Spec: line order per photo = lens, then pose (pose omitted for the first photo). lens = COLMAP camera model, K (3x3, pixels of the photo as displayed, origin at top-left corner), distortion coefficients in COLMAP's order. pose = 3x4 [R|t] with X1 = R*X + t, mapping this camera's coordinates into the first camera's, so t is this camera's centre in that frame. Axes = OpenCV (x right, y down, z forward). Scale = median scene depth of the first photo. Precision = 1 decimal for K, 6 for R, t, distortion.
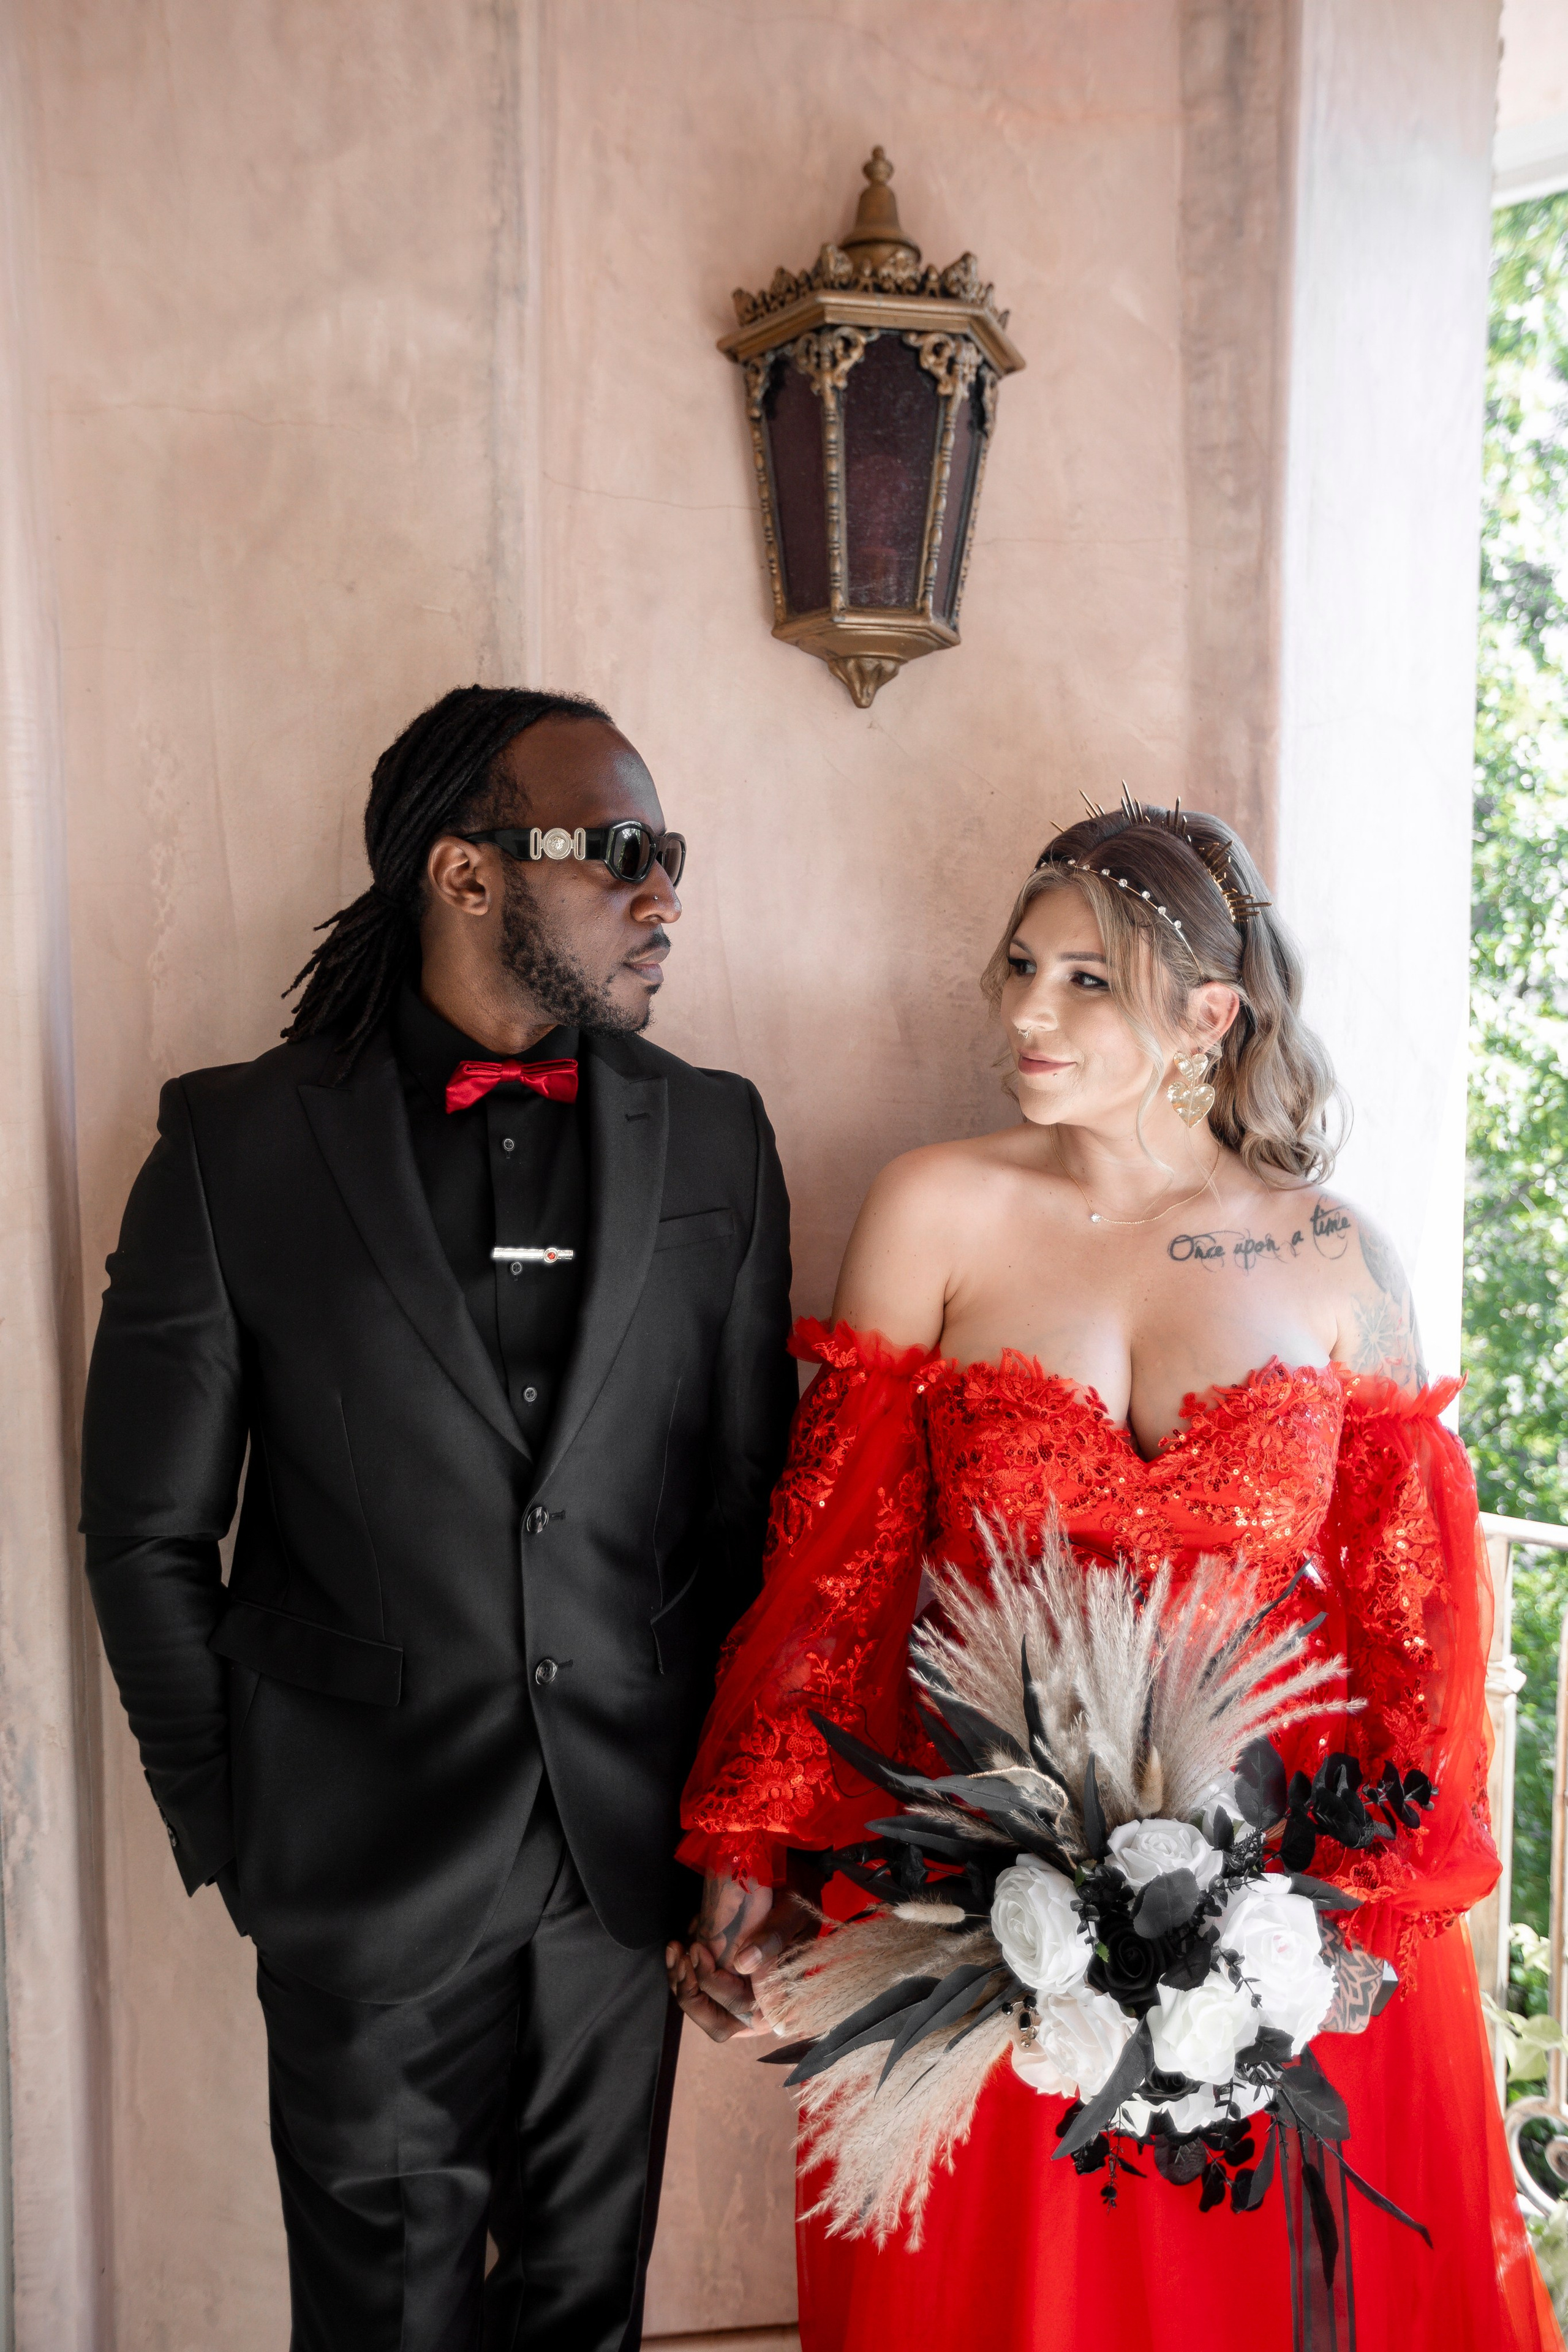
lens RADIAL K [[1826.0, 0, 798.9], [0, 1826.0, 1198.4], [0, 0, 1]] dist [0.044417, -0.018103]
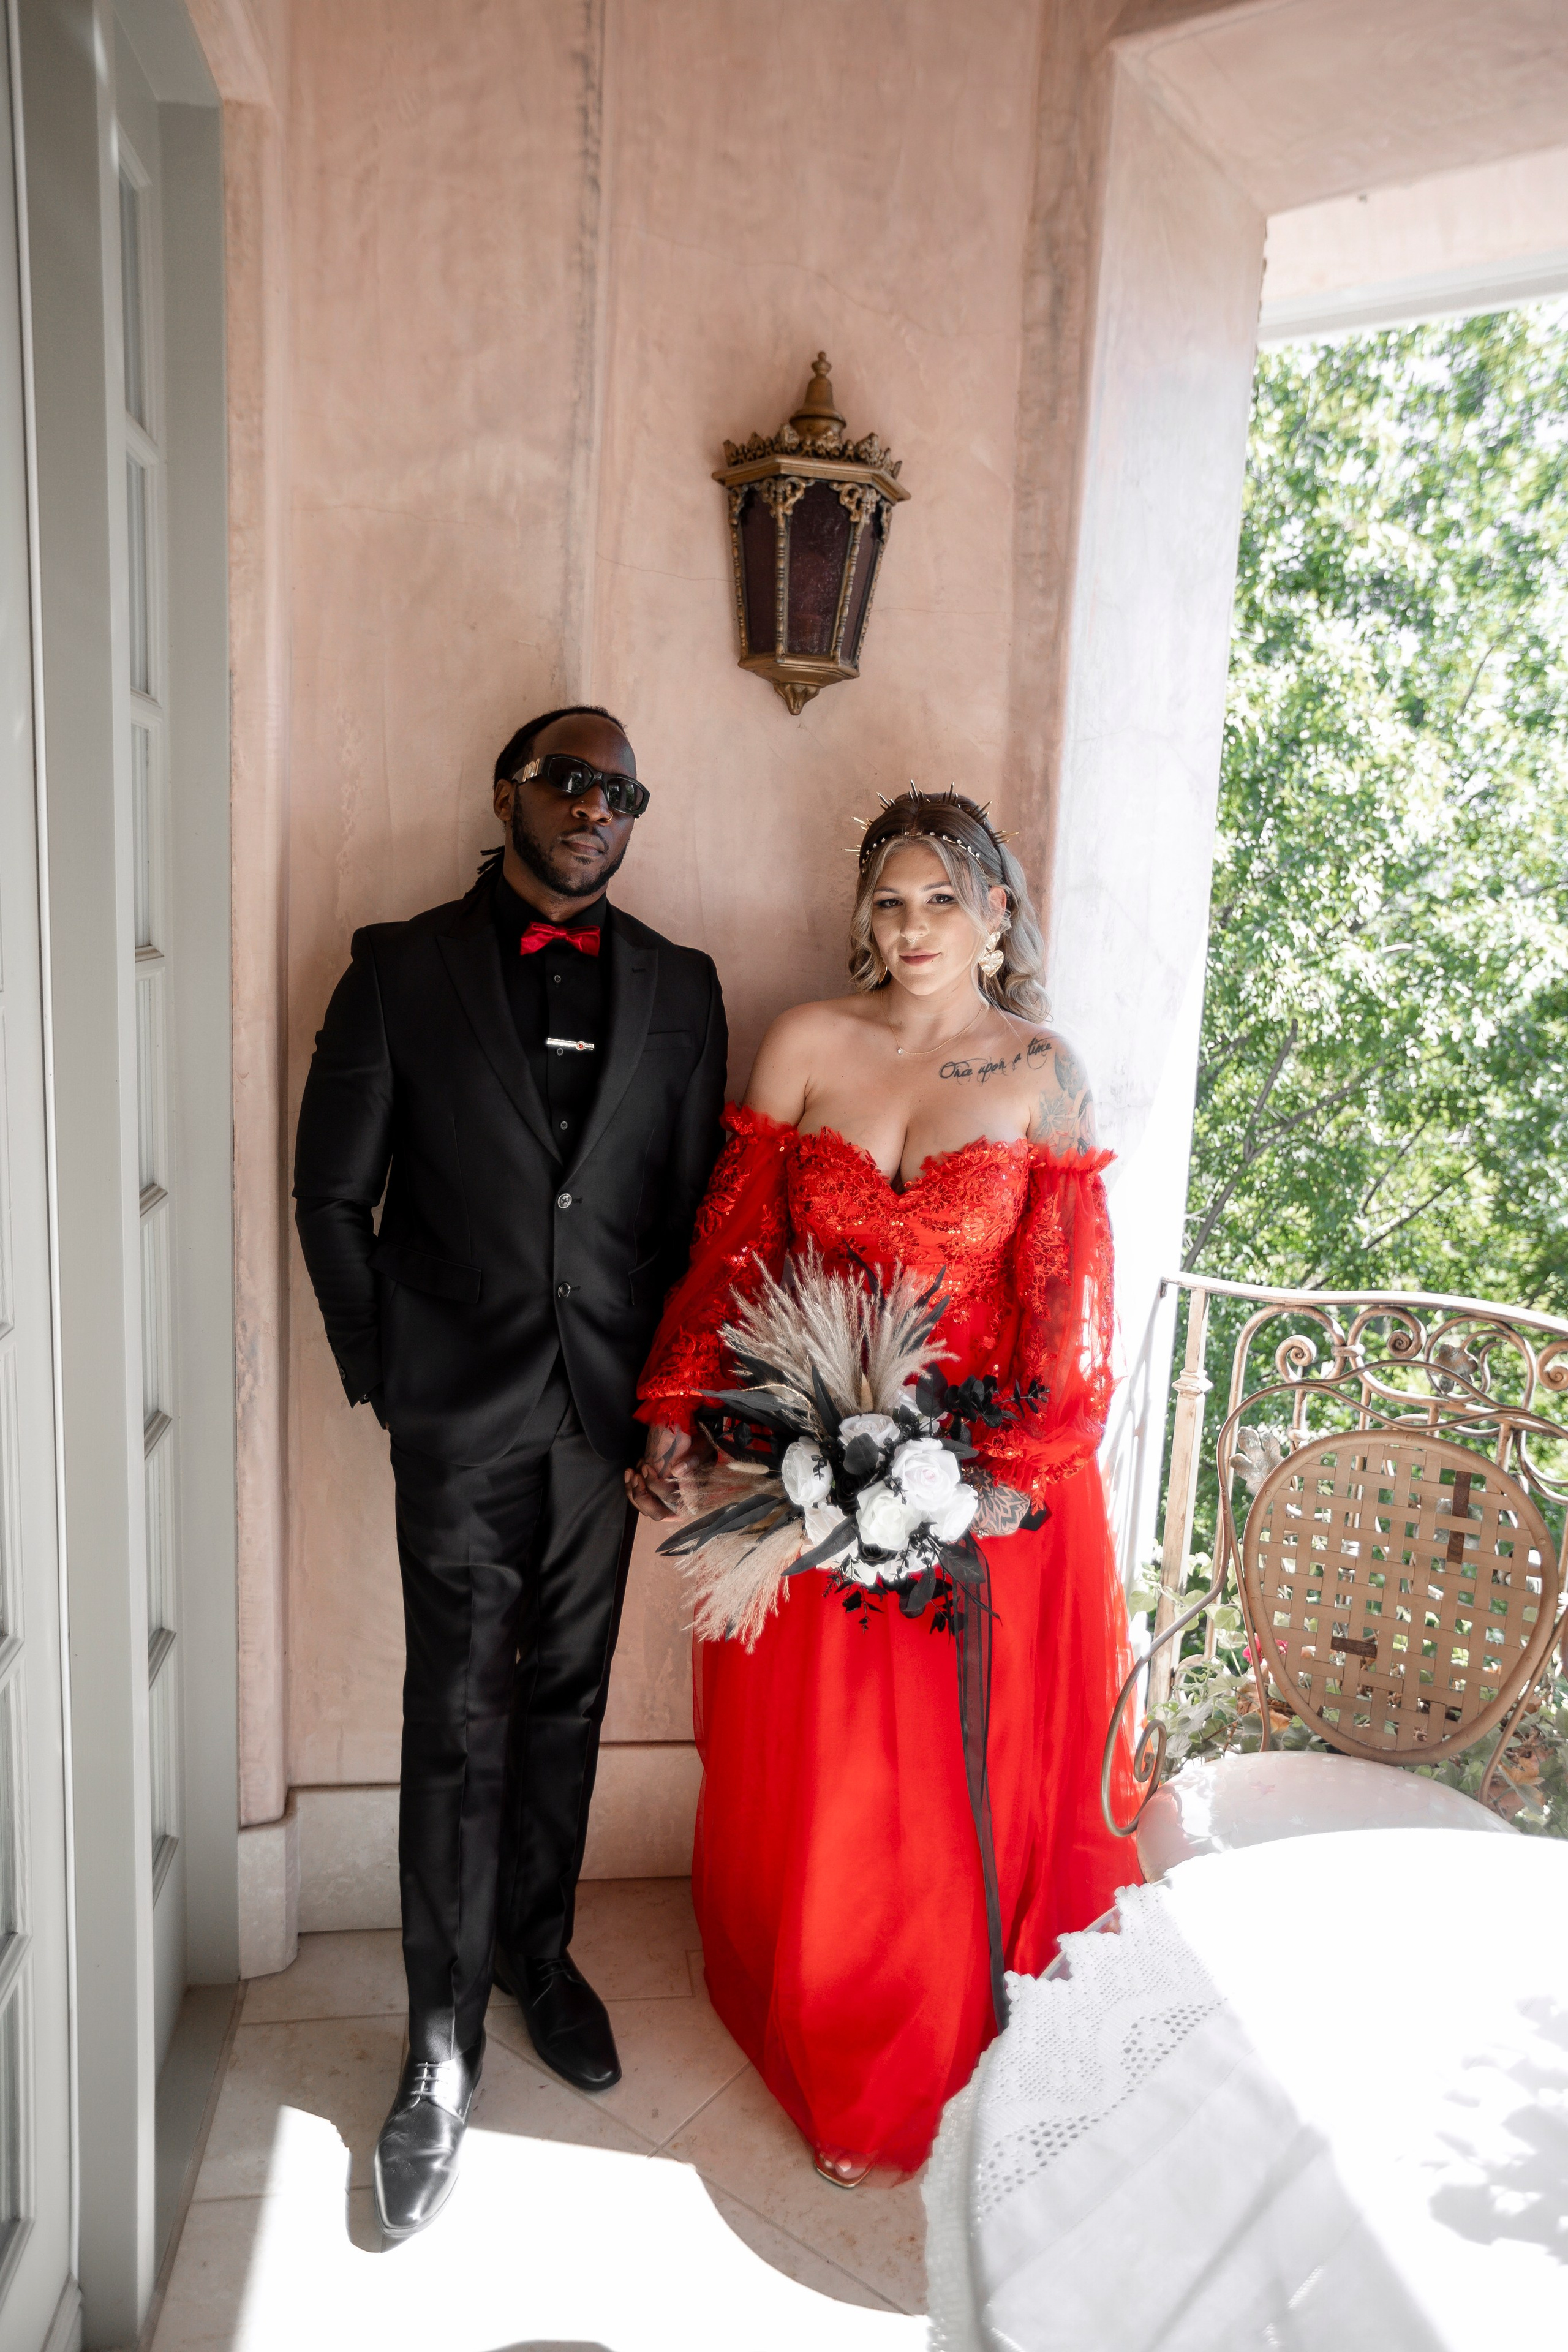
lens RADIAL K [[1724.9, 0, 753.2], [0, 1724.9, 1201.8], [0, 0, 1]] dist [0.003431, 0.009220]
pose [[0.998030, 0.055152, -0.029901, 0.072039], [-0.053179, 0.996583, 0.063206, 0.057618], [0.033285, -0.061491, 0.997552, -0.527259]]
